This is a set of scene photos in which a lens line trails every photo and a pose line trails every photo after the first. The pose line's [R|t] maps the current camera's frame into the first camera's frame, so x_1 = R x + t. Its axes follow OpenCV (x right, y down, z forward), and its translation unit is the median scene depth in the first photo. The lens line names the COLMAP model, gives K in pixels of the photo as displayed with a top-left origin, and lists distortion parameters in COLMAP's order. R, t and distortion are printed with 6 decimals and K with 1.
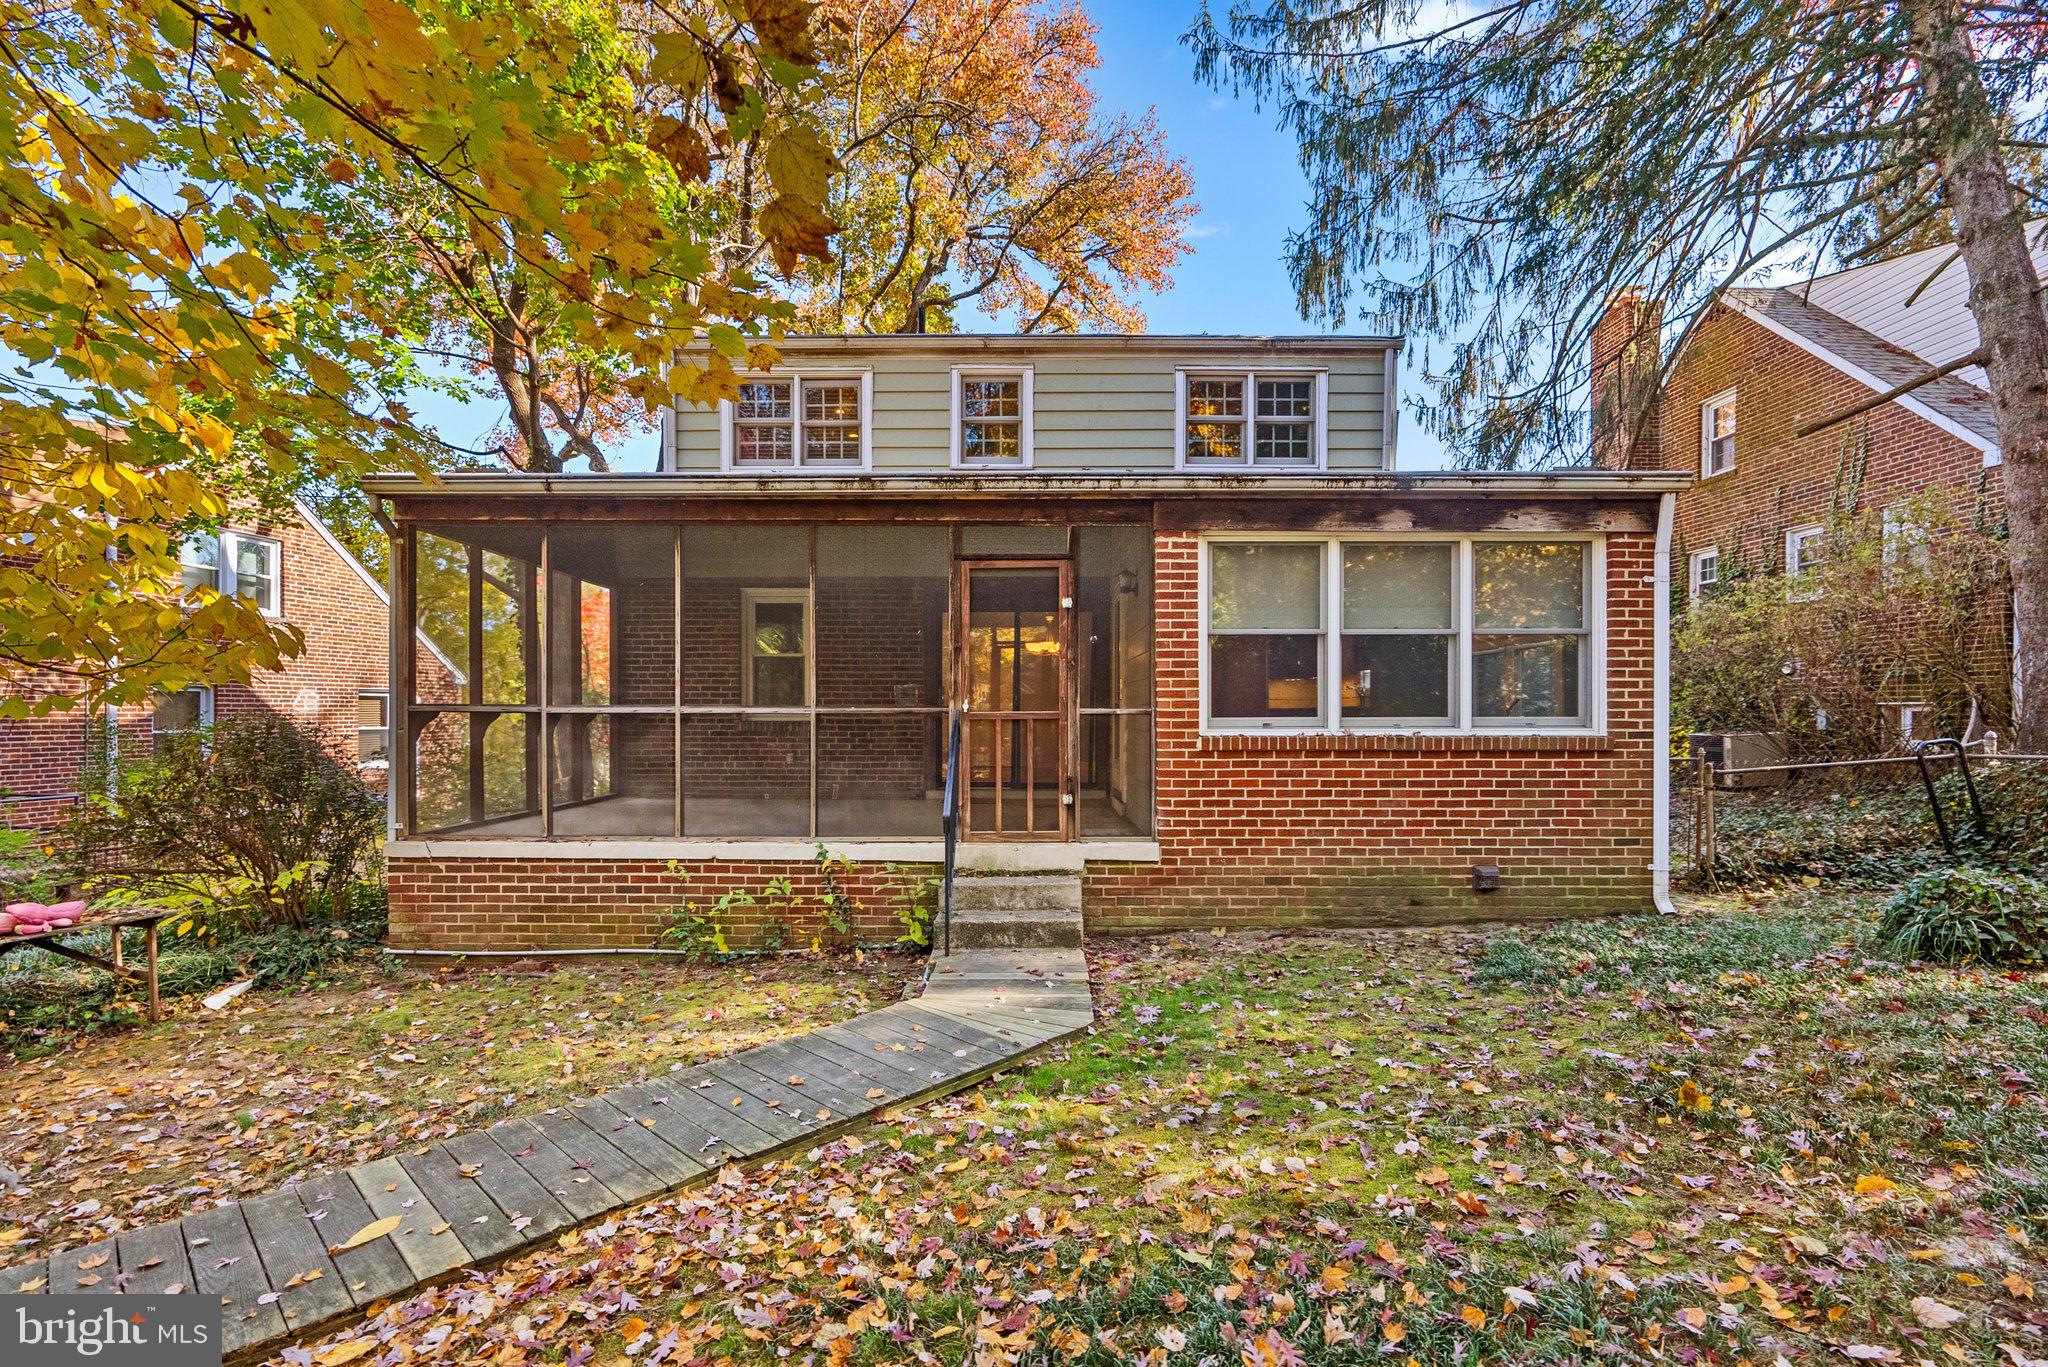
lens RADIAL K [[957.2, 0, 1027.7], [0, 957.2, 698.9], [0, 0, 1]] dist [-0.001641, 0.000557]
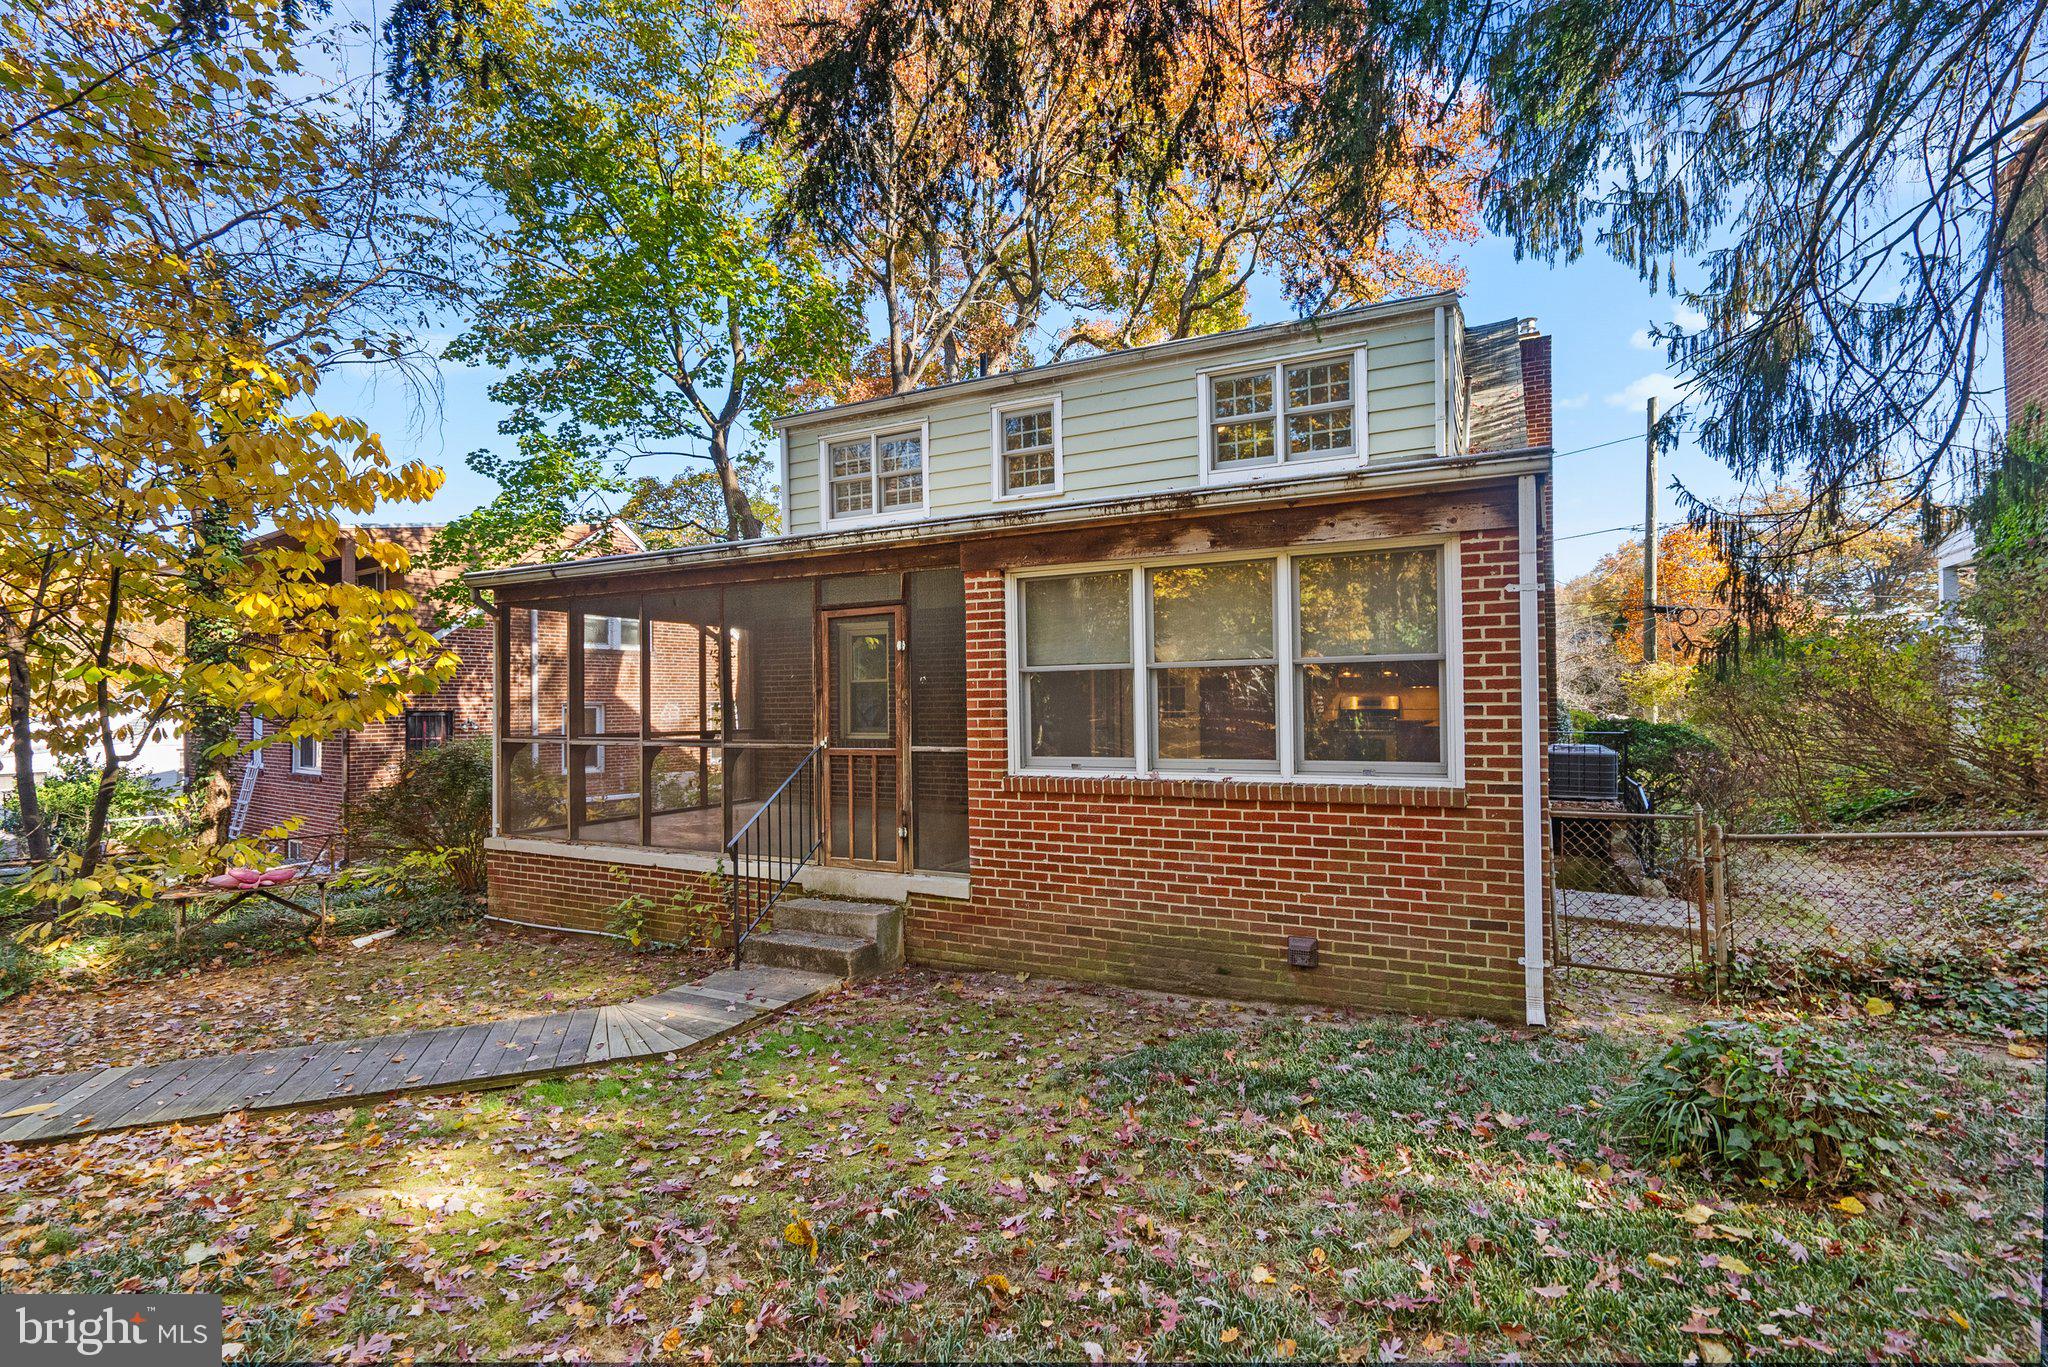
lens RADIAL K [[933.4, 0, 1030.1], [0, 933.4, 681.1], [0, 0, 1]] dist [-0.003416, 0.001095]
pose [[0.892232, -0.020493, -0.451112, 0.639646], [0.017696, 0.999789, -0.010418, -0.048998], [0.451230, 0.001313, 0.892407, 0.149866]]
